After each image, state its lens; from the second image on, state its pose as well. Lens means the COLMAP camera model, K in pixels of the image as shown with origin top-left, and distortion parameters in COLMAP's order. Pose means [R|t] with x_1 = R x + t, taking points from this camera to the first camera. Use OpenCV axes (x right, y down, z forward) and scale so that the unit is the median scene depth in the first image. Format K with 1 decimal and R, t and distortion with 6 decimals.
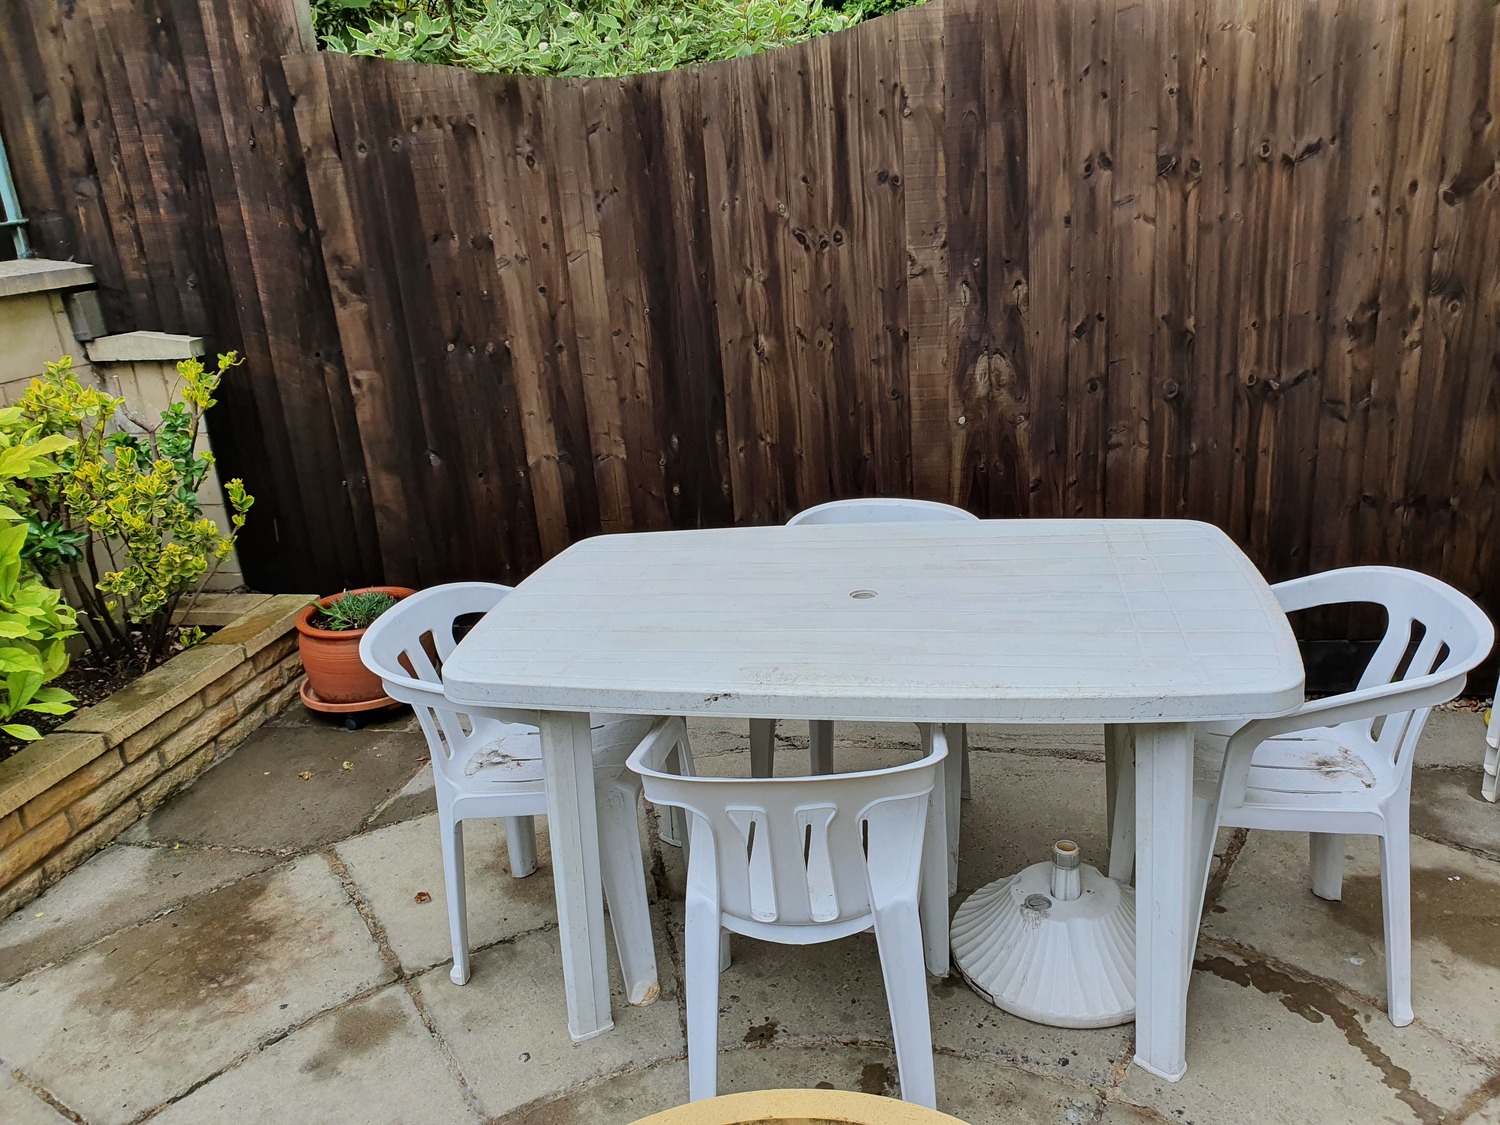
lens RADIAL K [[1191.2, 0, 755.8], [0, 1191.2, 562.5], [0, 0, 1]] dist [0.034606, -0.007794]
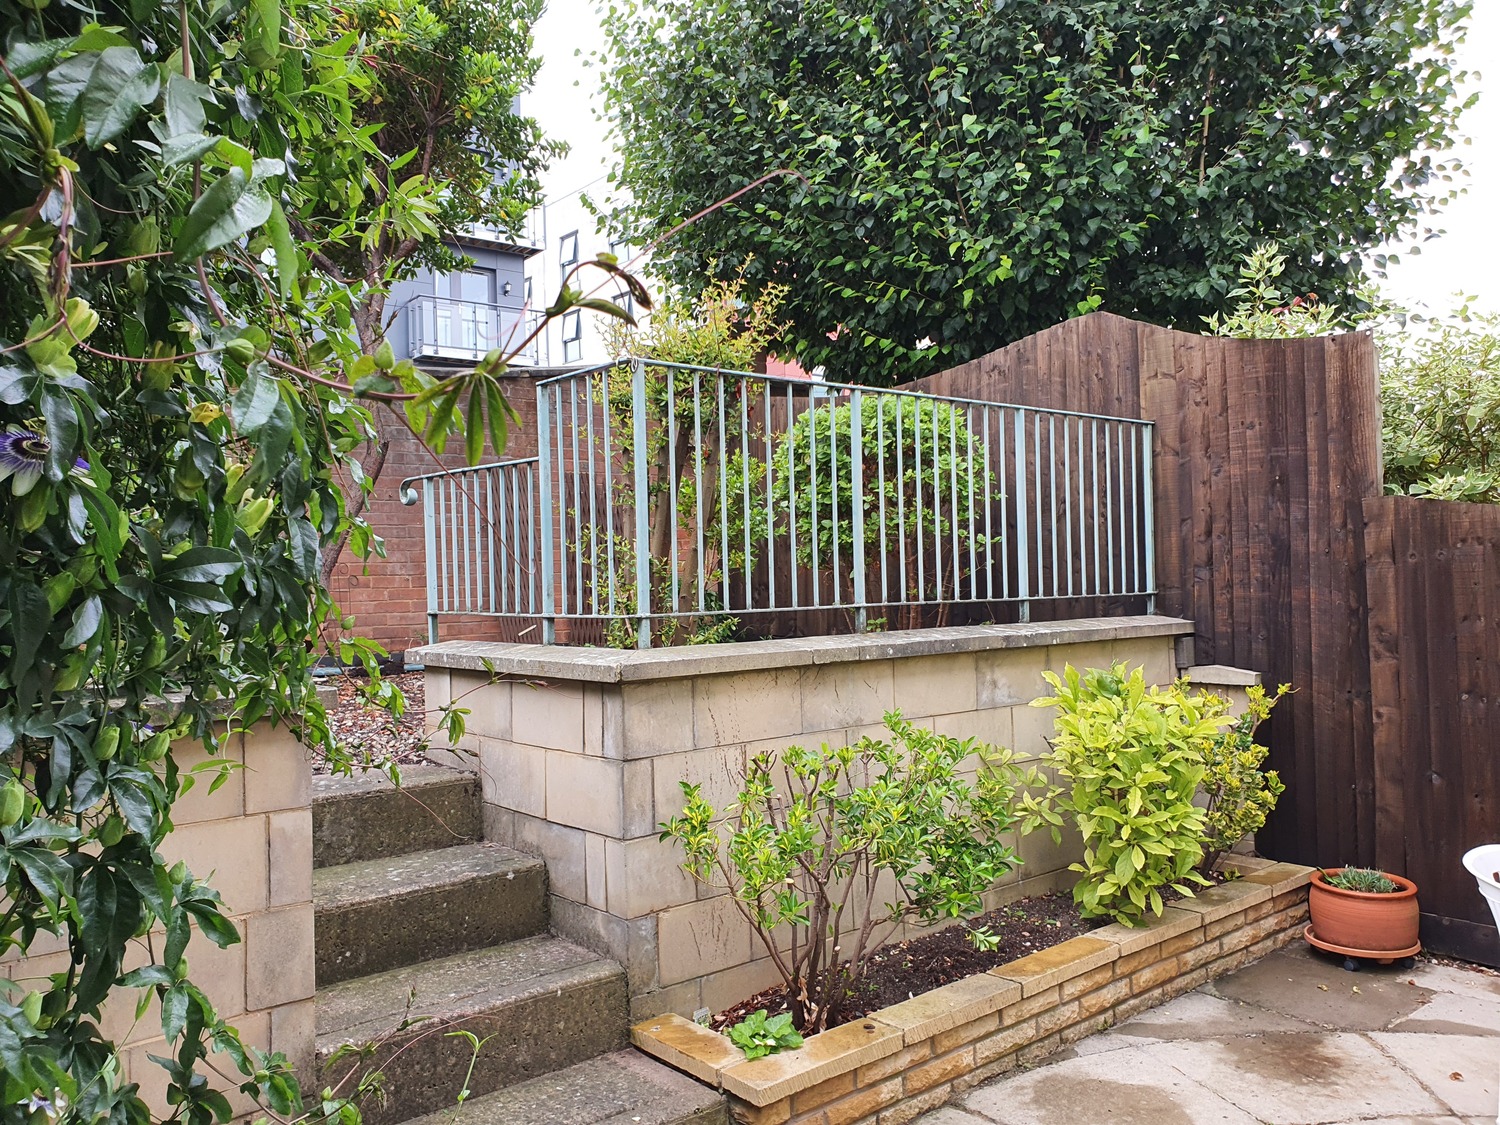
lens RADIAL K [[1191.2, 0, 743.1], [0, 1191.2, 577.6], [0, 0, 1]] dist [0.034606, -0.007794]
pose [[0.806508, 0.049862, -0.589117, -0.119476], [-0.224646, 0.947549, -0.227343, 0.188518], [0.546881, 0.315697, 0.775407, -0.552638]]
